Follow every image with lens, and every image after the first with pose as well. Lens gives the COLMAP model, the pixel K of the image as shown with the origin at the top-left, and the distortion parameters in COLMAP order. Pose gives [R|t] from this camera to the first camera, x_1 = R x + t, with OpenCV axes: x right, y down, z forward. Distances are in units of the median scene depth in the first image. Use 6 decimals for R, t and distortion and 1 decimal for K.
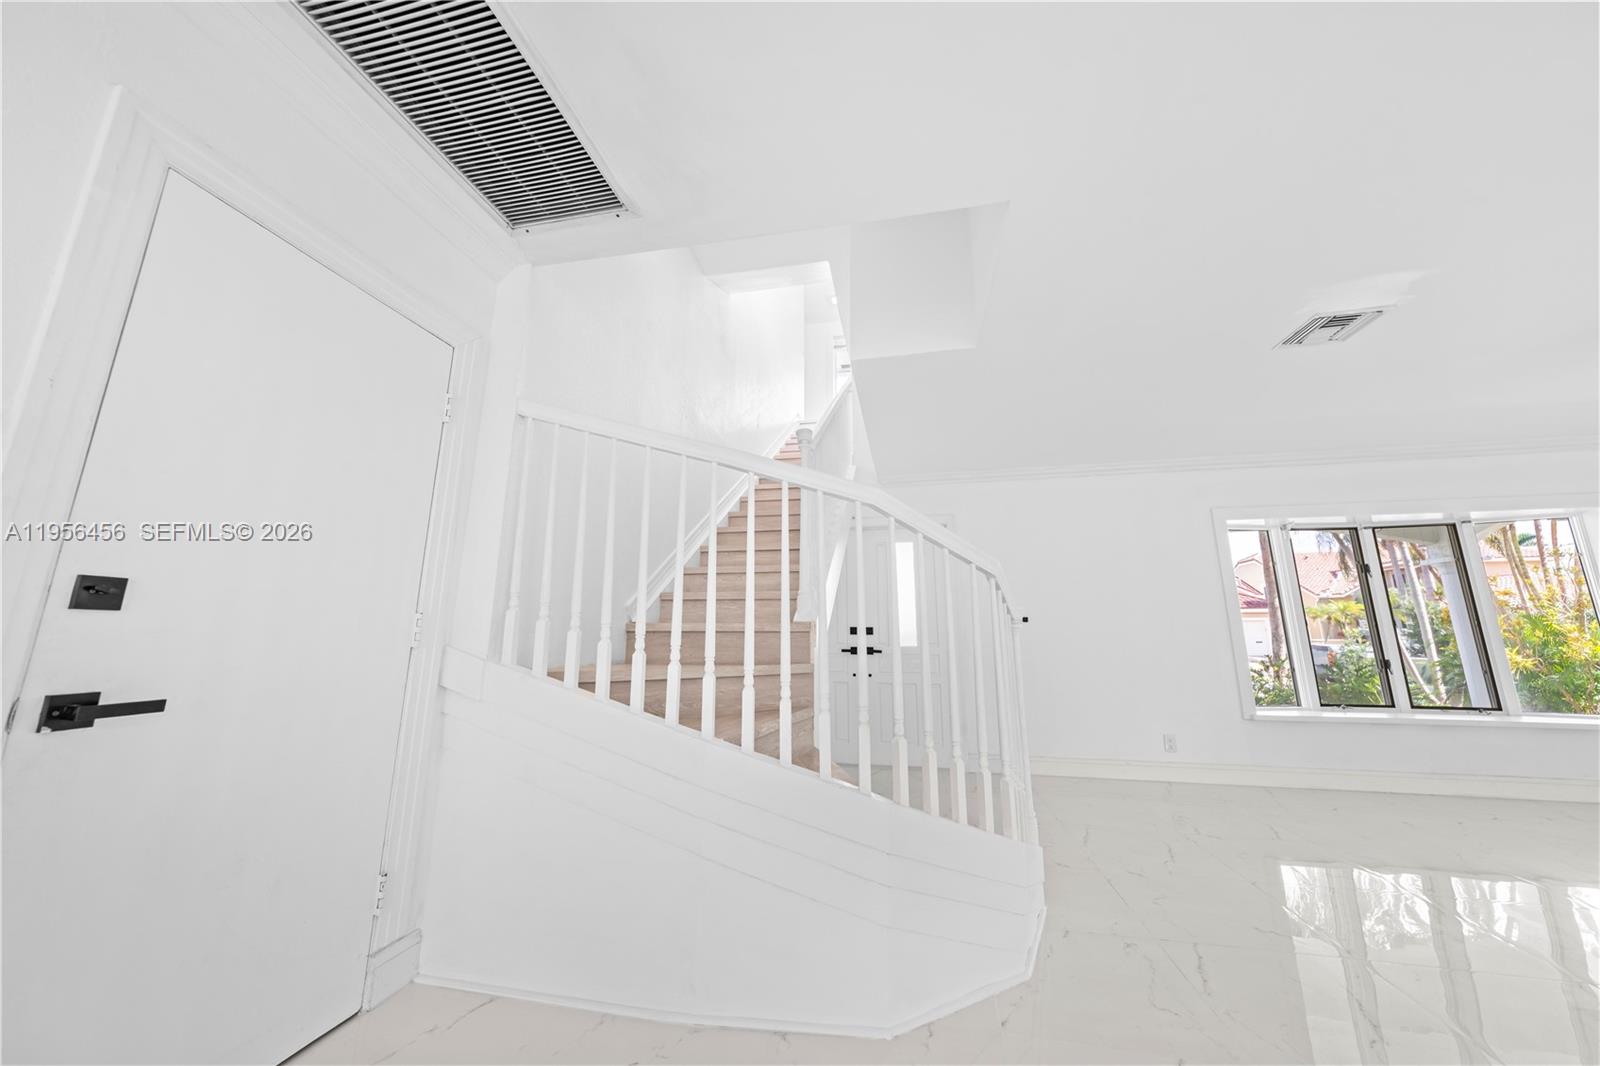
lens RADIAL K [[541.5, 0, 796.7], [0, 541.5, 527.5], [0, 0, 1]] dist [0.004120, -0.000051]
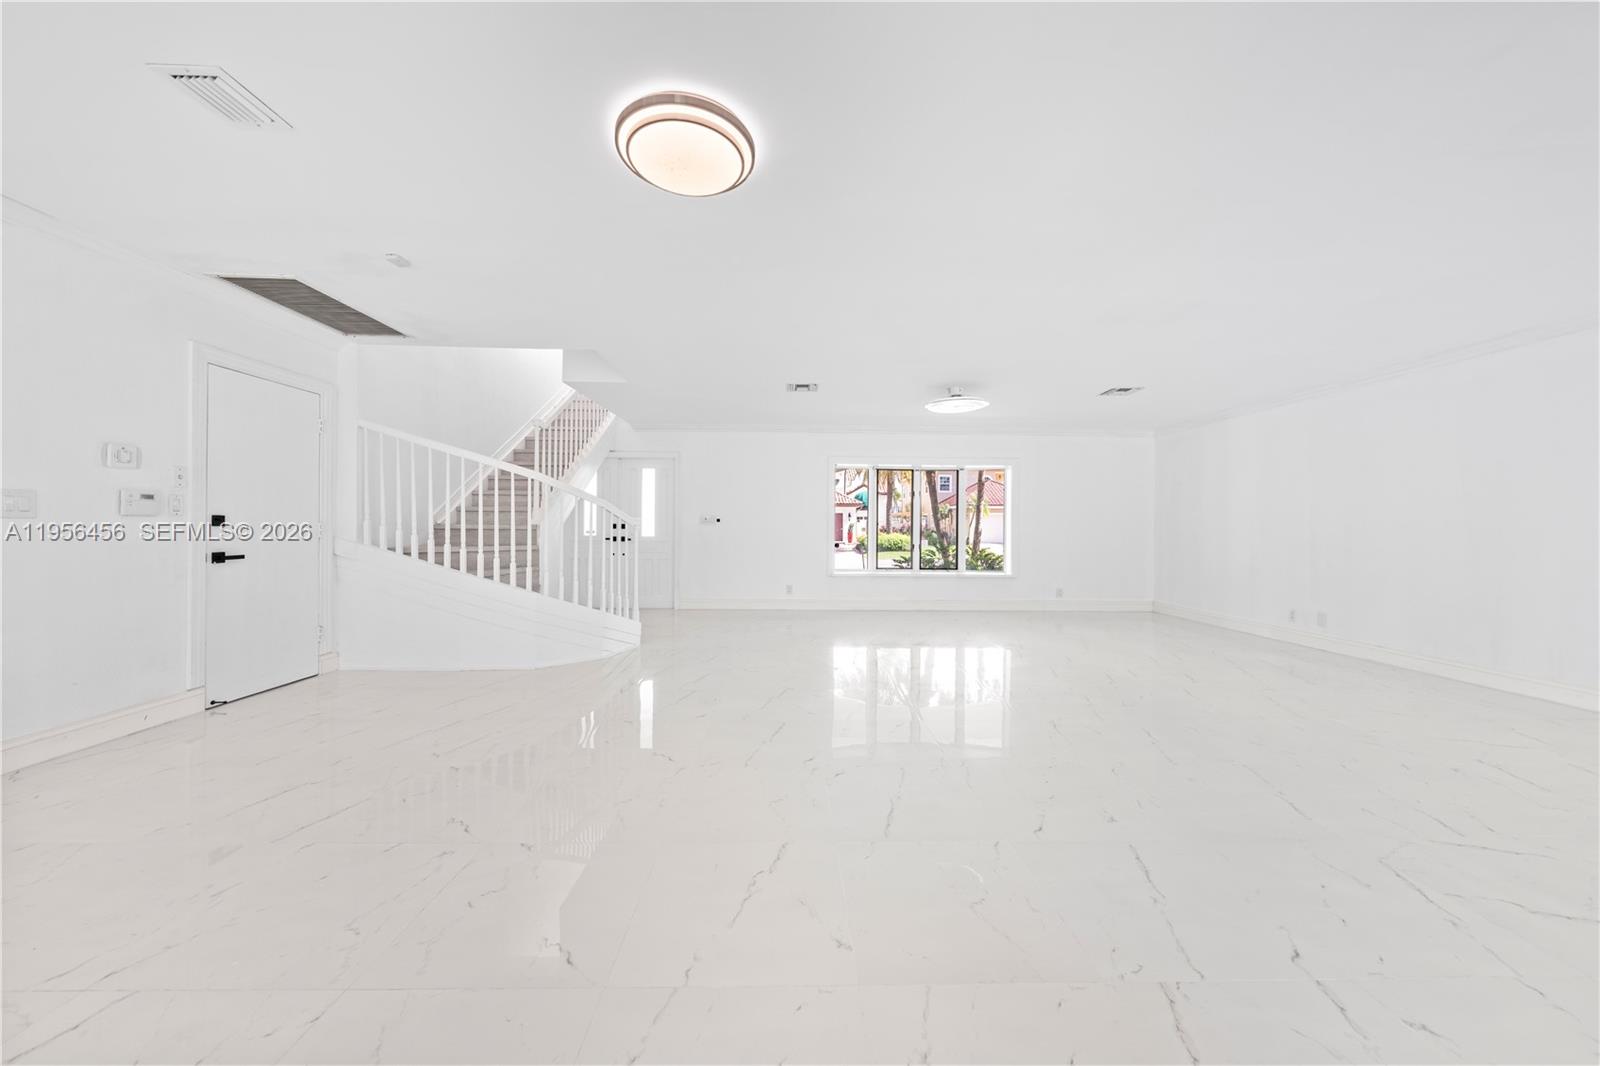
lens RADIAL K [[546.3, 0, 800.7], [0, 546.3, 530.8], [0, 0, 1]] dist [-0.001918, -0.000082]
pose [[0.974027, 0.004833, 0.226381, 0.593007], [-0.051890, 0.977930, 0.202386, -0.298939], [-0.220407, -0.208876, 0.952781, -1.292248]]
